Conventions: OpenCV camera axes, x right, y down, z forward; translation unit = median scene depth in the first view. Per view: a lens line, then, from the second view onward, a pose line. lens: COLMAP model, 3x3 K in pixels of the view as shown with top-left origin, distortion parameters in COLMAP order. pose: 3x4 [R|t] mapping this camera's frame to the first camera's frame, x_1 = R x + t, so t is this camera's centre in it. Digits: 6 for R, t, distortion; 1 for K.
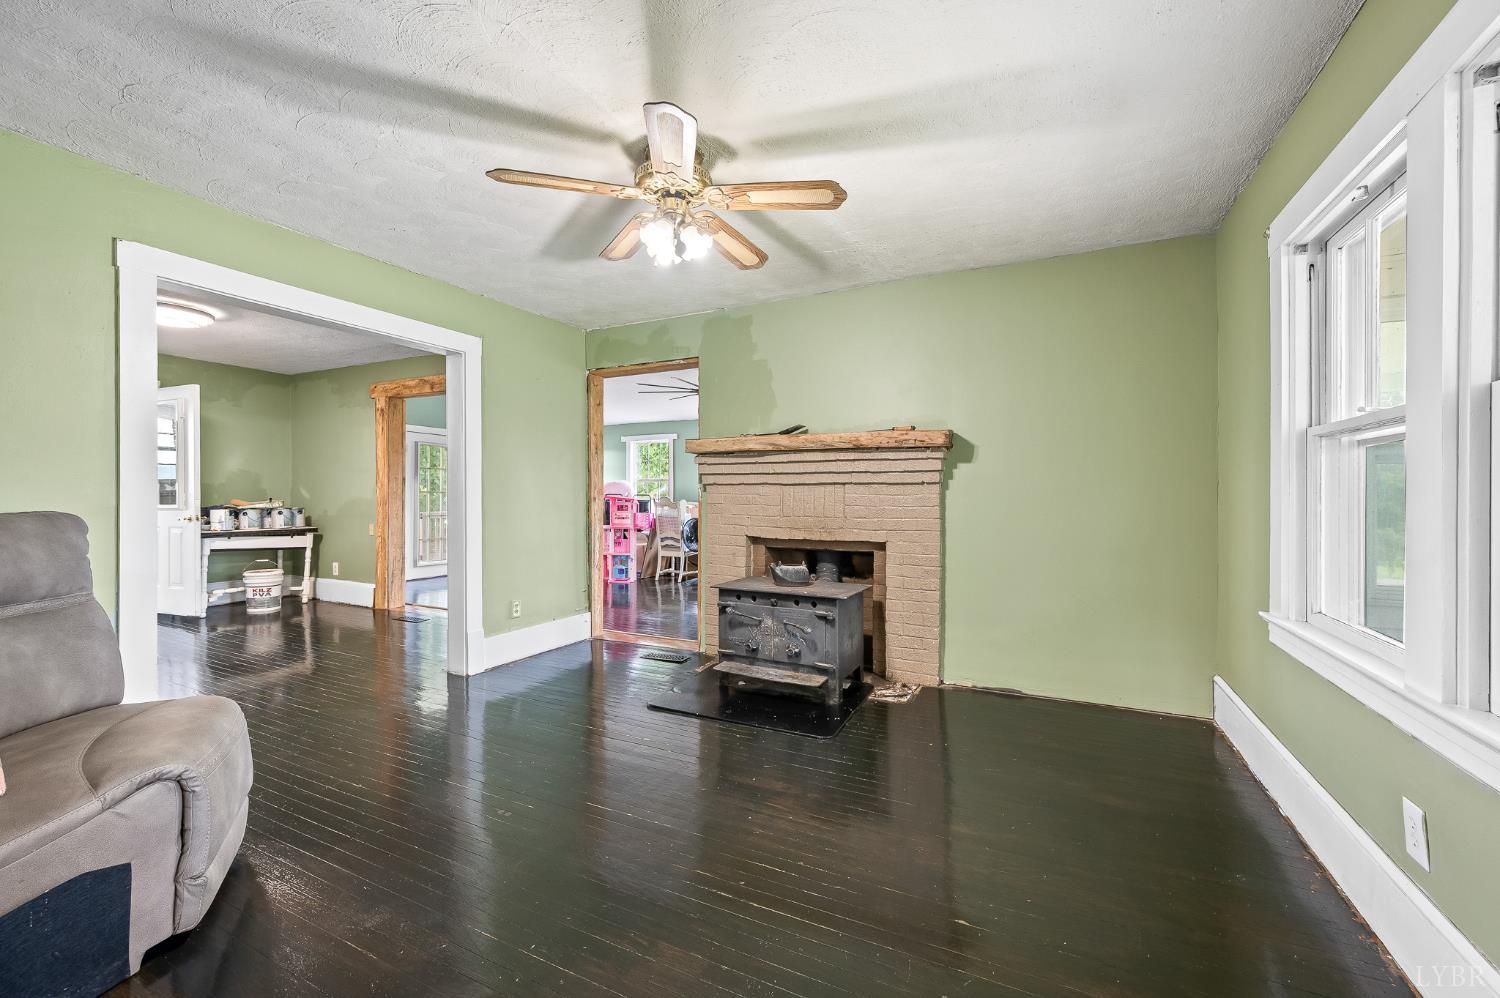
lens RADIAL K [[595.8, 0, 750.0], [0, 595.8, 499.0], [0, 0, 1]] dist [0.000759, 0.000062]
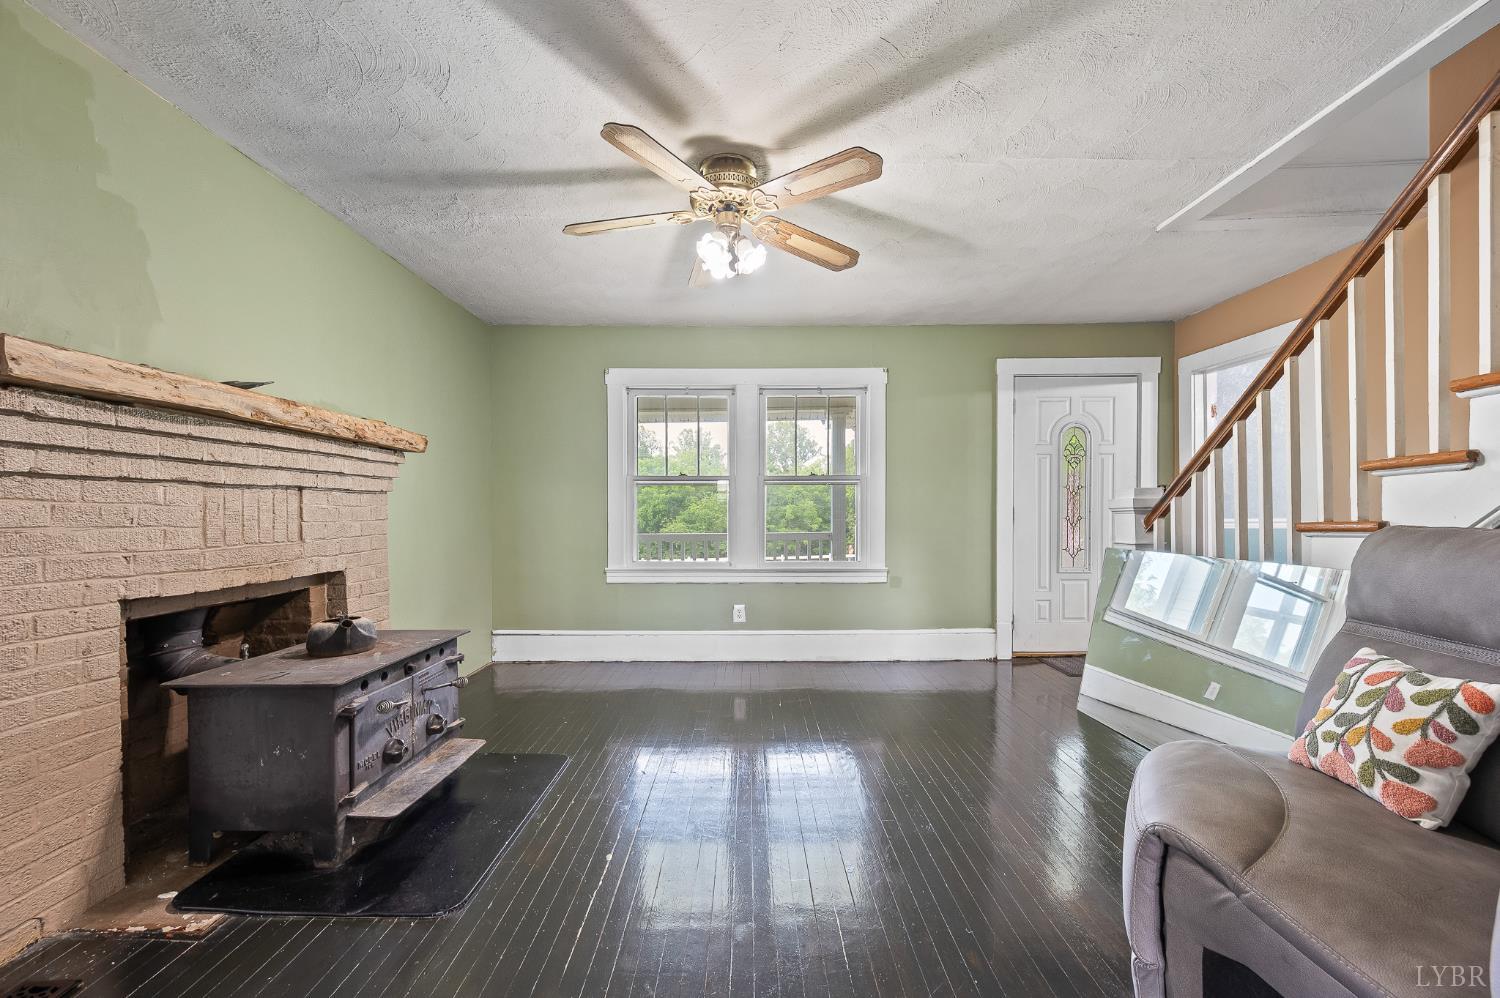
lens RADIAL K [[589.4, 0, 750.5], [0, 589.4, 518.3], [0, 0, 1]] dist [0.002024, 0.000128]
pose [[-0.440352, -0.011009, 0.897758, -0.654268], [0.005754, 0.999870, 0.015083, -0.000517], [-0.897807, 0.011808, -0.440232, 0.872812]]
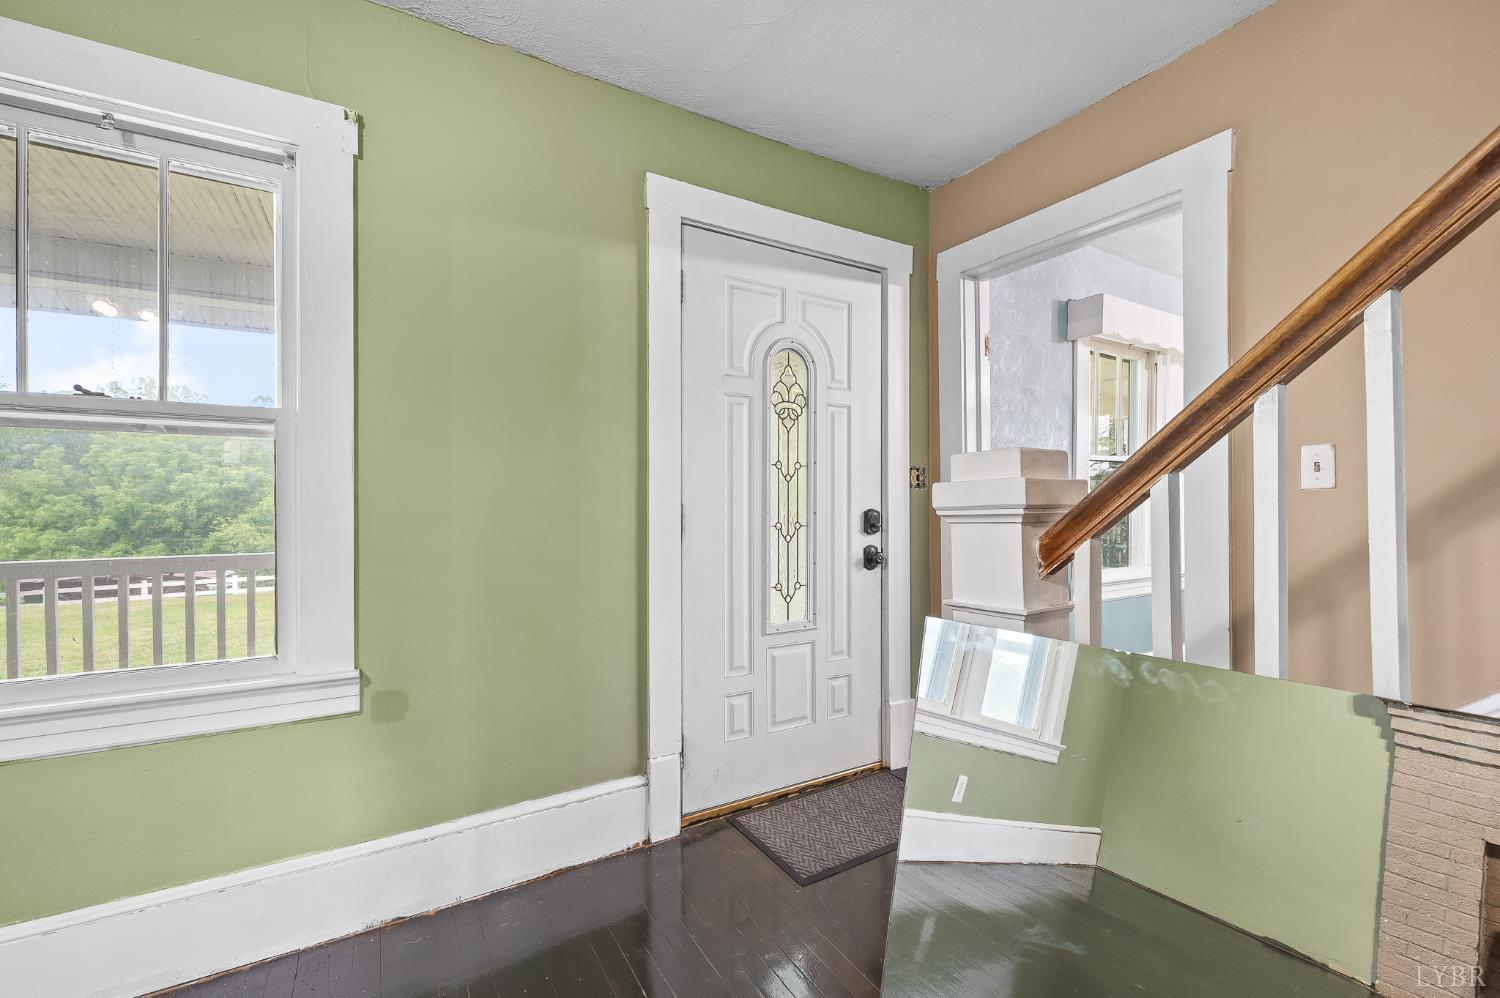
lens RADIAL K [[589.4, 0, 750.5], [0, 589.4, 518.3], [0, 0, 1]] dist [0.002024, 0.000128]
pose [[-0.851623, -0.010906, 0.524041, -0.303326], [0.000664, 0.999760, 0.021885, -0.000704], [-0.524154, 0.018986, -0.851412, 0.469355]]
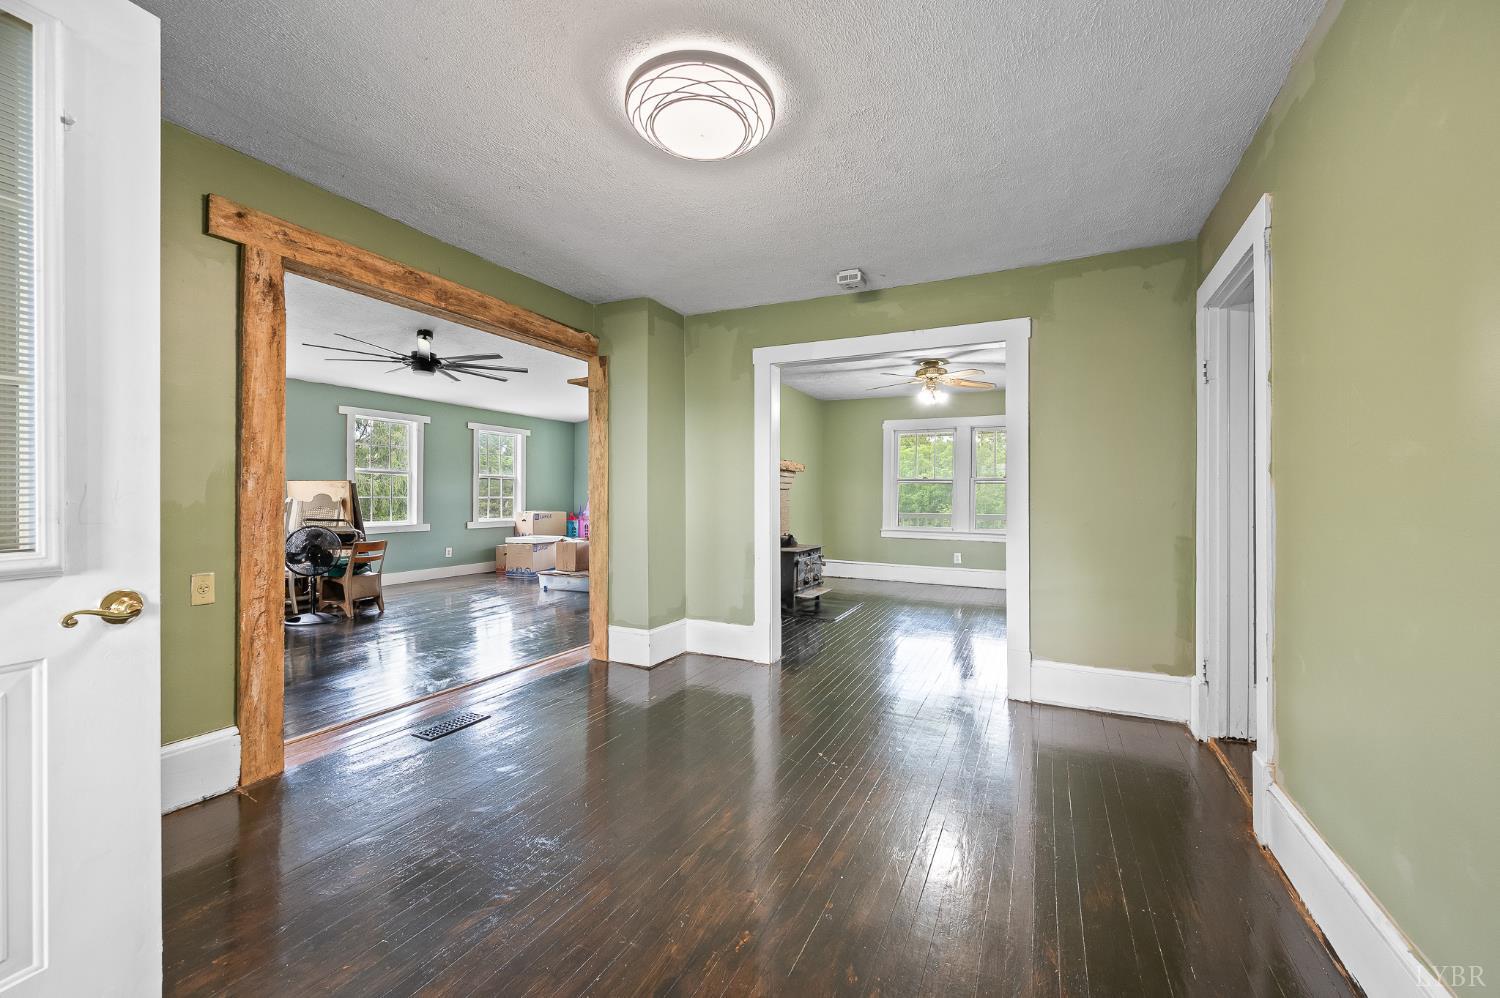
lens RADIAL K [[595.8, 0, 750.0], [0, 595.8, 499.0], [0, 0, 1]] dist [0.000759, 0.000062]
pose [[0.006534, -0.007707, 0.999949, -1.664761], [-0.004547, 0.999960, 0.007737, -0.008777], [-0.999968, -0.004598, 0.006499, 1.083489]]
